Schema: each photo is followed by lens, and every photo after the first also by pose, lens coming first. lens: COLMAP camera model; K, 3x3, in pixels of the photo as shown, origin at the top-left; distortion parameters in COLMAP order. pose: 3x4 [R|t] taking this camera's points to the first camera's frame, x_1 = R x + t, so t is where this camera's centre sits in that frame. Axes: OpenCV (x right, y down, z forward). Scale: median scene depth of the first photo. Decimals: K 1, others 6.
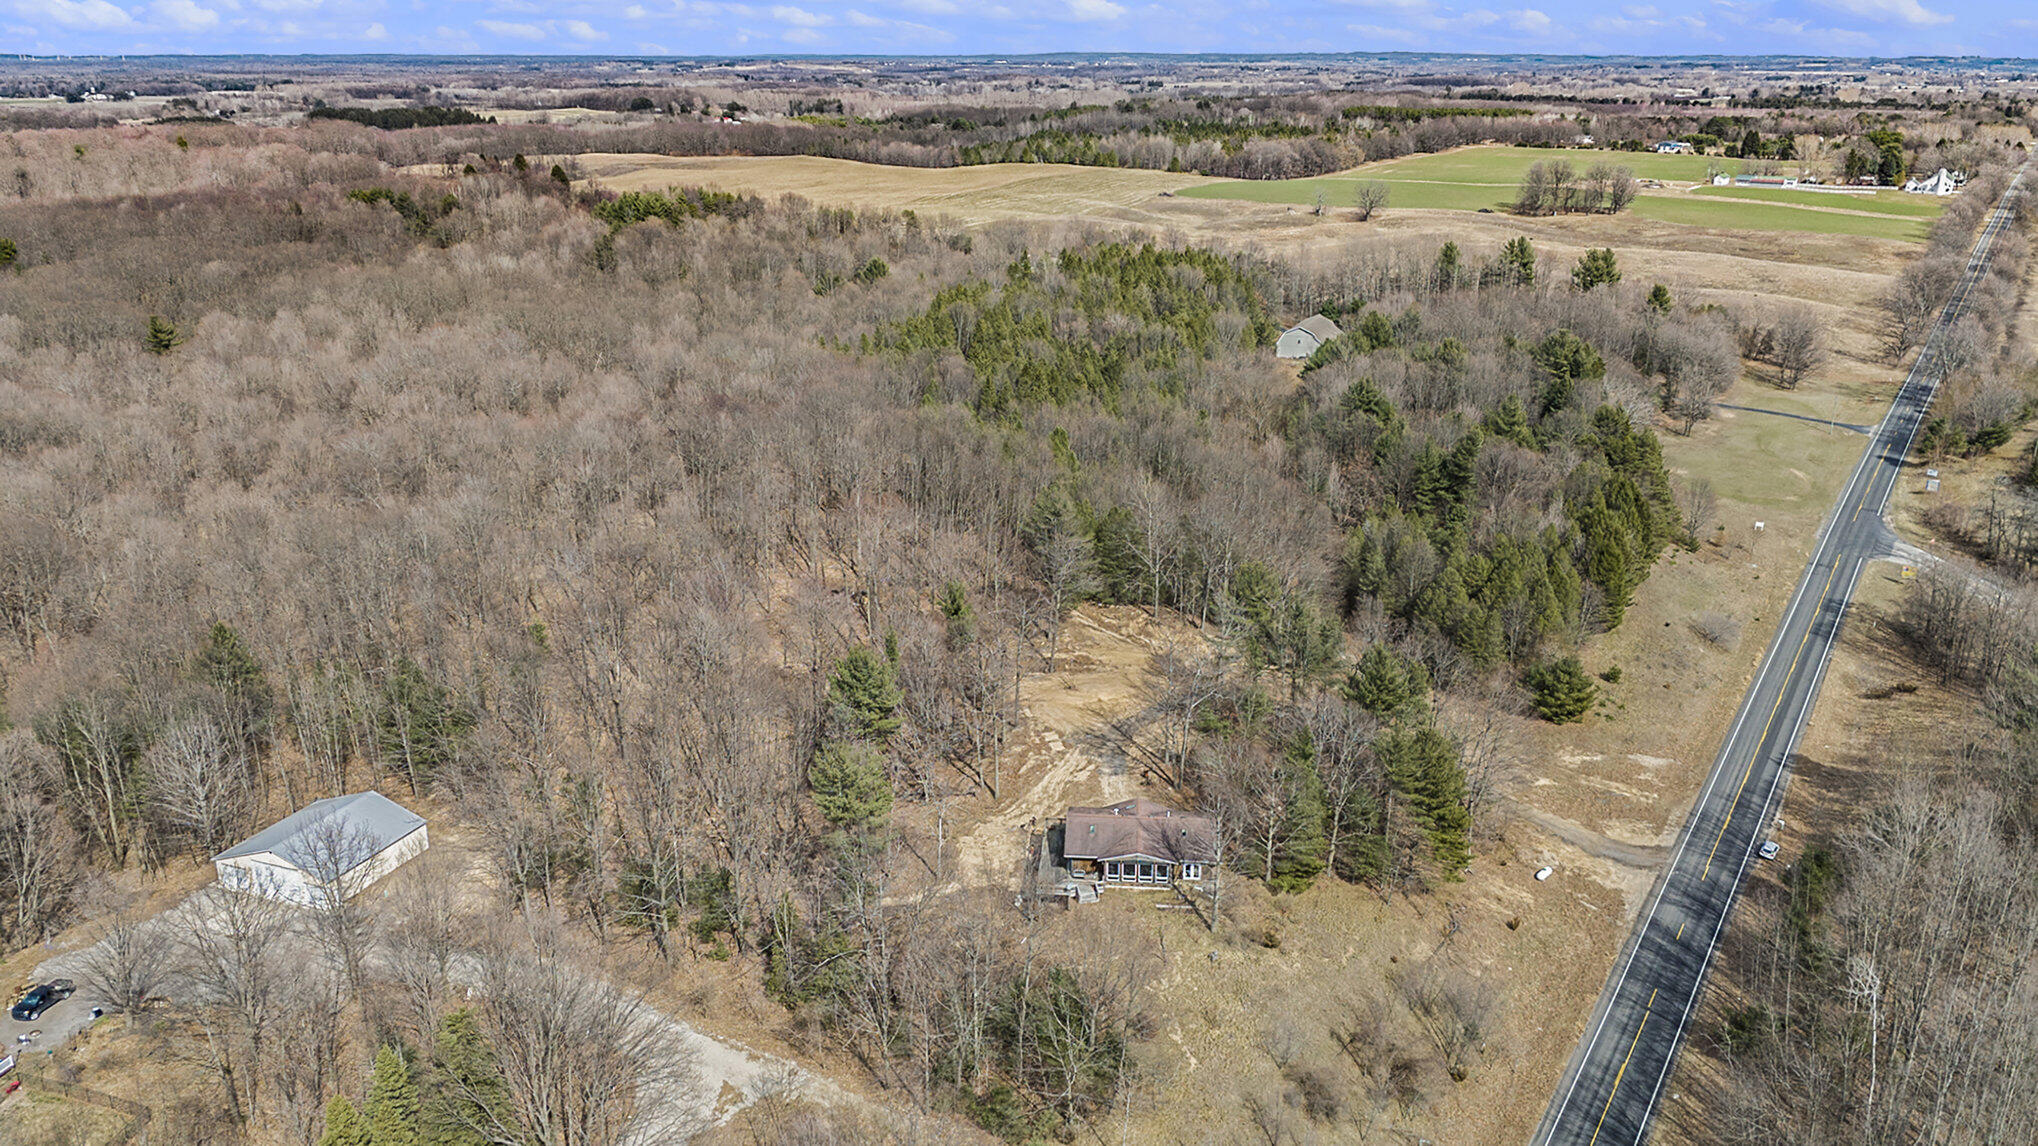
lens RADIAL K [[1534.4, 0, 1019.0], [0, 1534.4, 573.0], [0, 0, 1]] dist [0.088931, -0.003986]
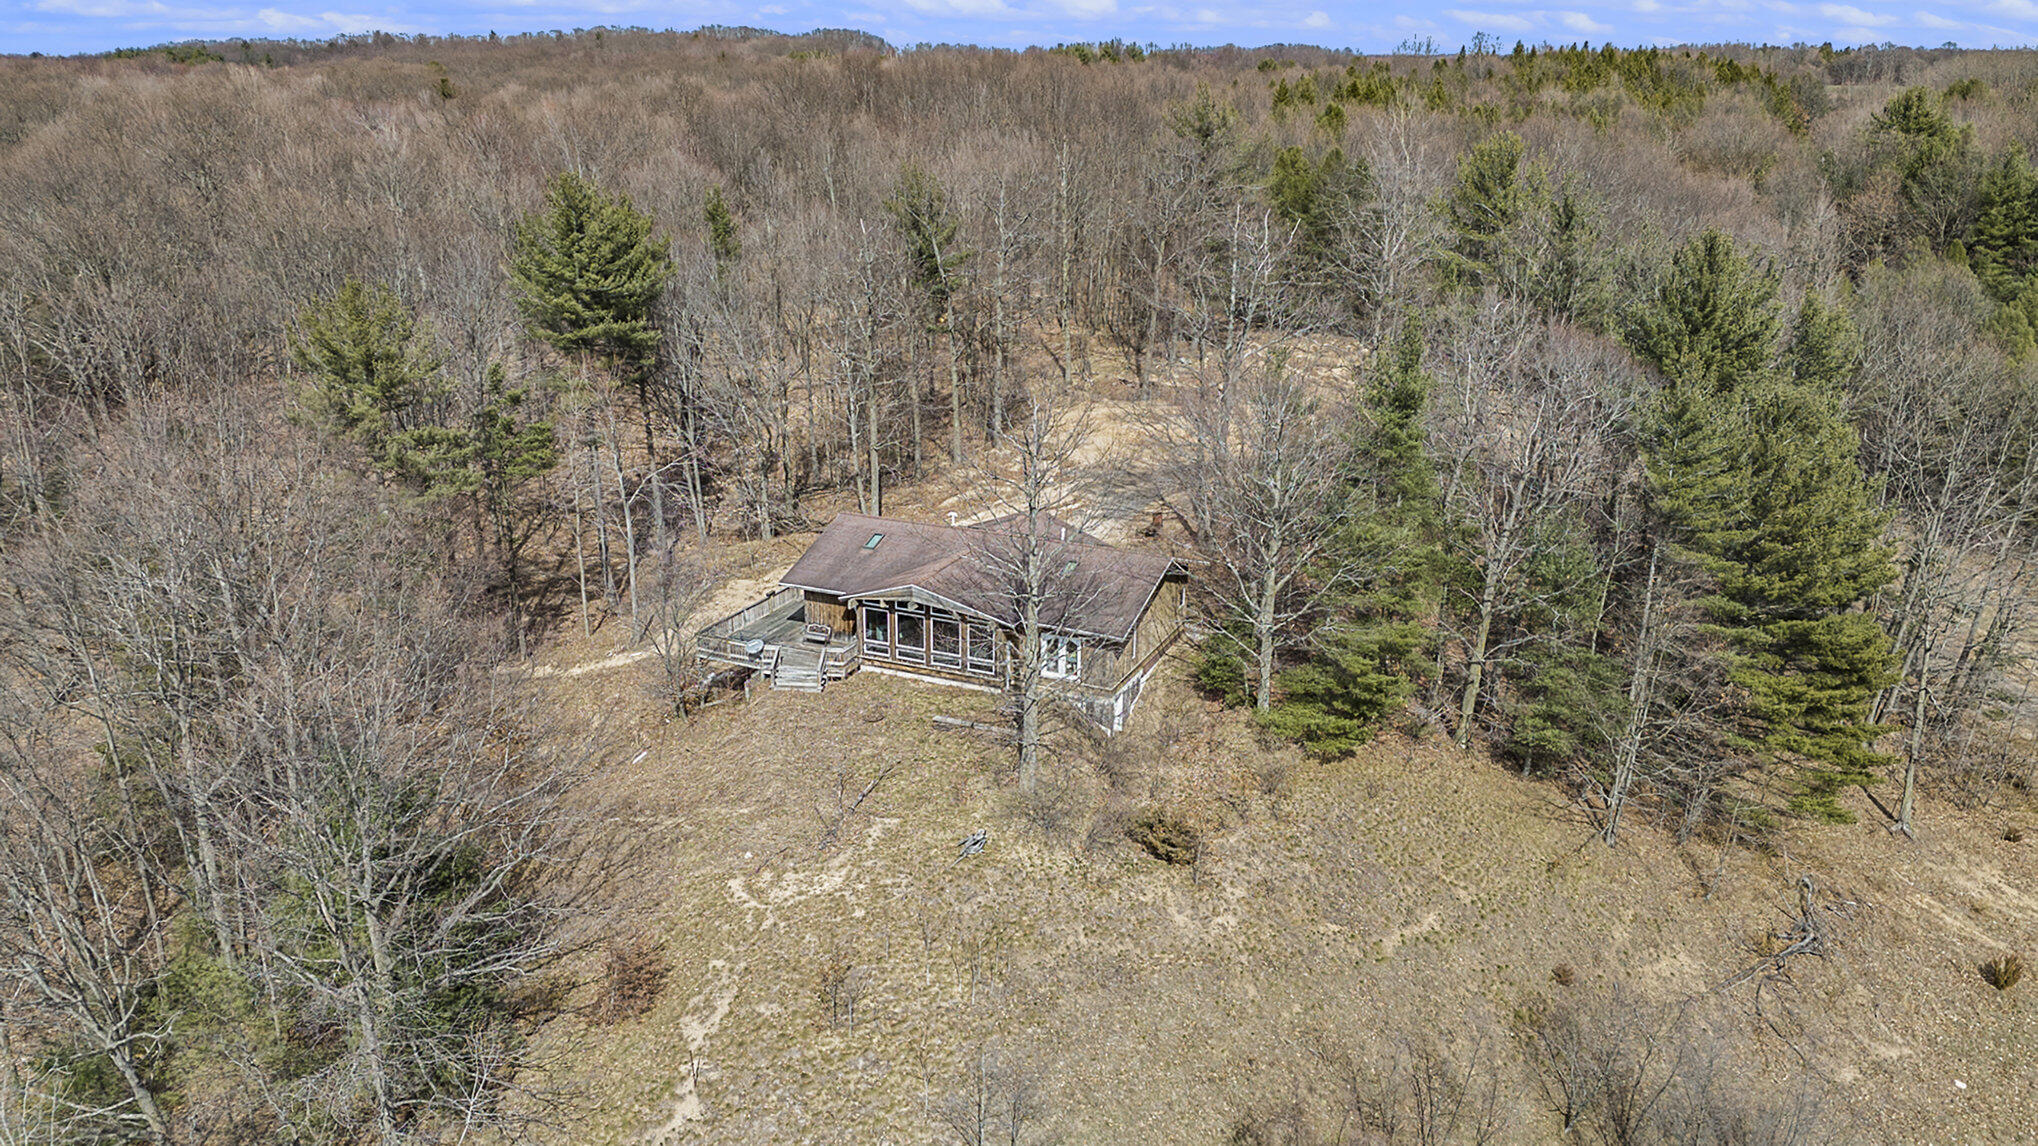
lens RADIAL K [[1534.4, 0, 1019.0], [0, 1534.4, 573.0], [0, 0, 1]] dist [0.088931, -0.003986]
pose [[0.940321, 0.119486, -0.318623, 0.224160], [-0.119469, 0.992643, 0.019671, 0.164148], [0.318629, 0.019568, 0.947678, 0.613880]]
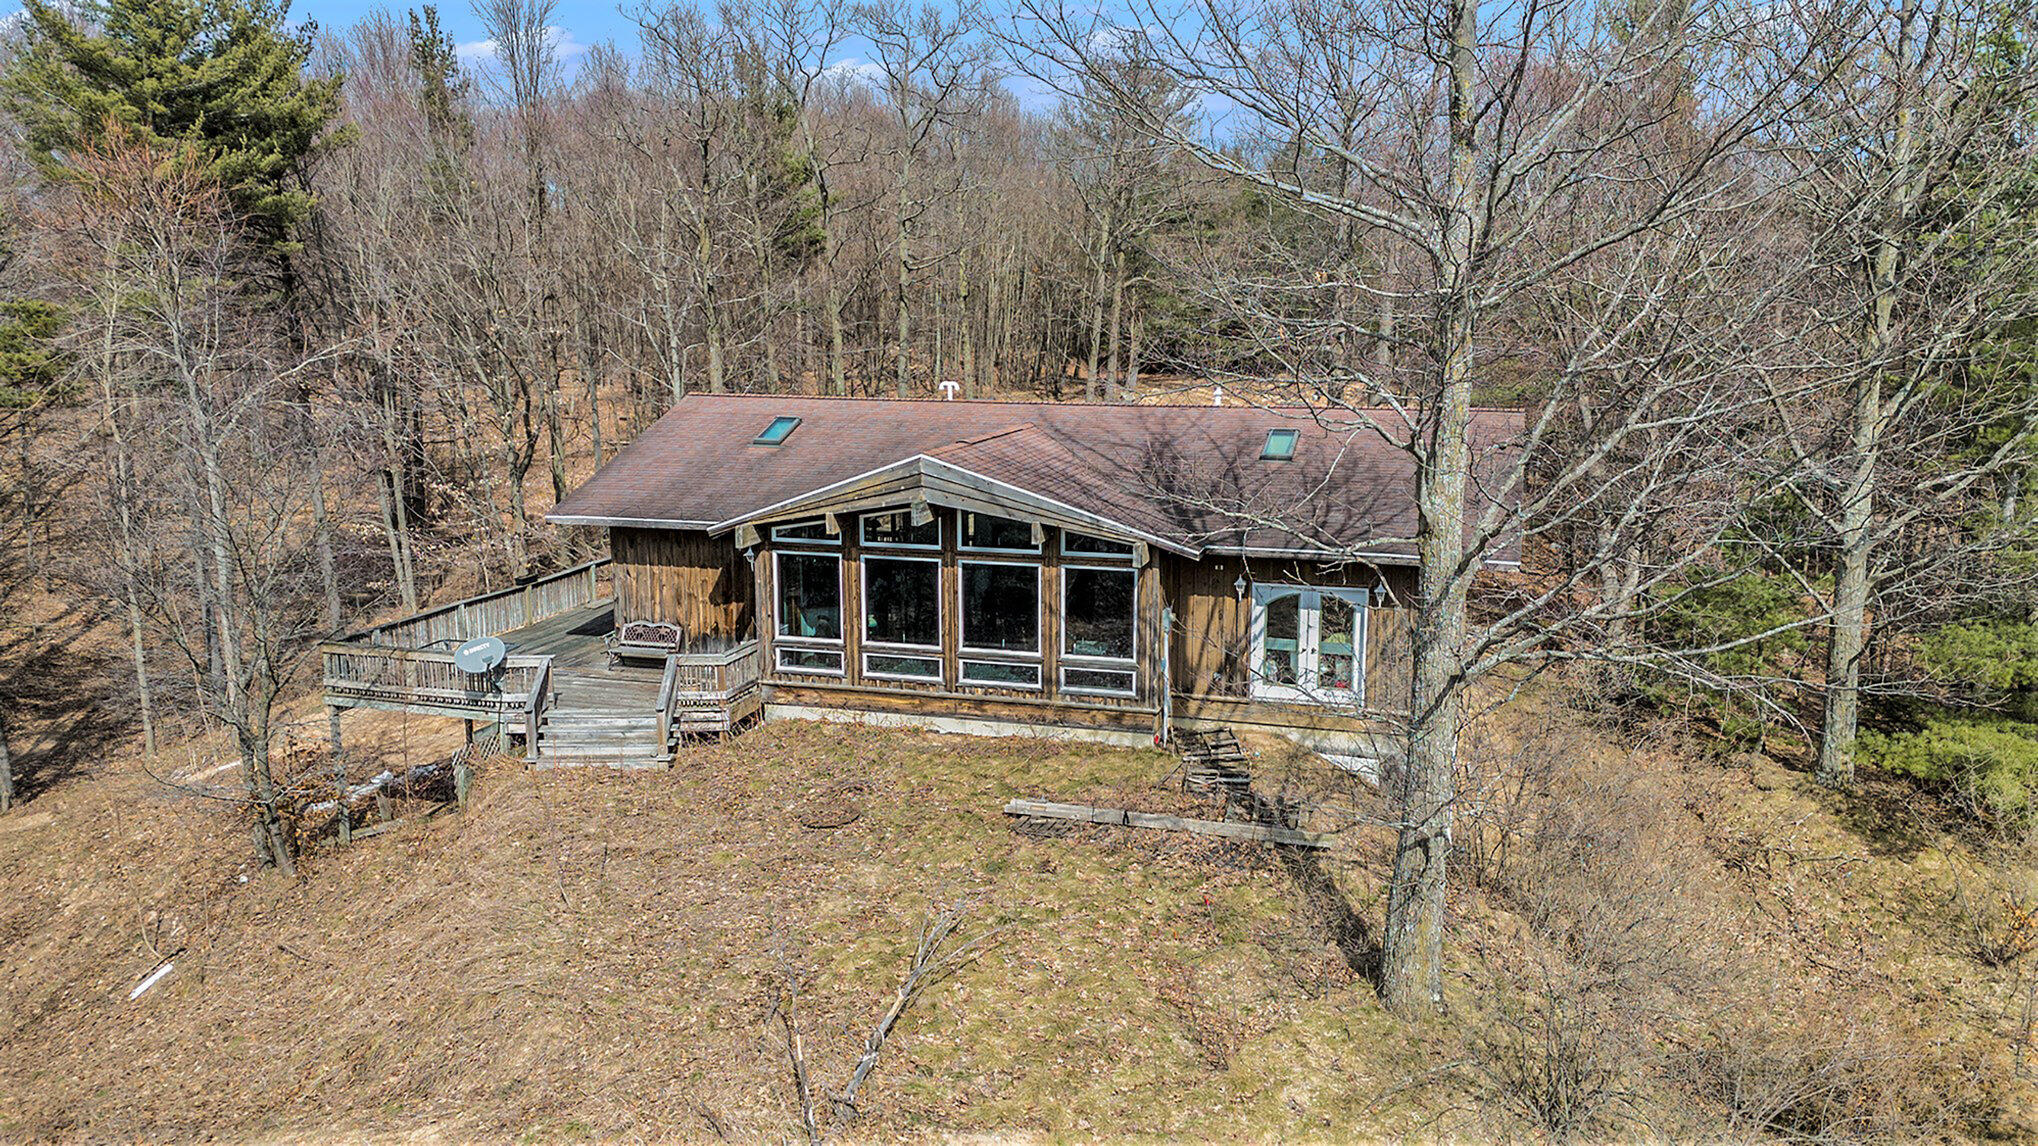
lens RADIAL K [[1589.3, 0, 1019.0], [0, 1589.3, 573.0], [0, 0, 1]] dist [0.045798, -0.009153]
pose [[0.978563, 0.054101, -0.198714, 0.113958], [-0.080592, 0.988528, -0.127739, 0.207572], [0.189524, 0.141015, 0.971697, 0.832997]]
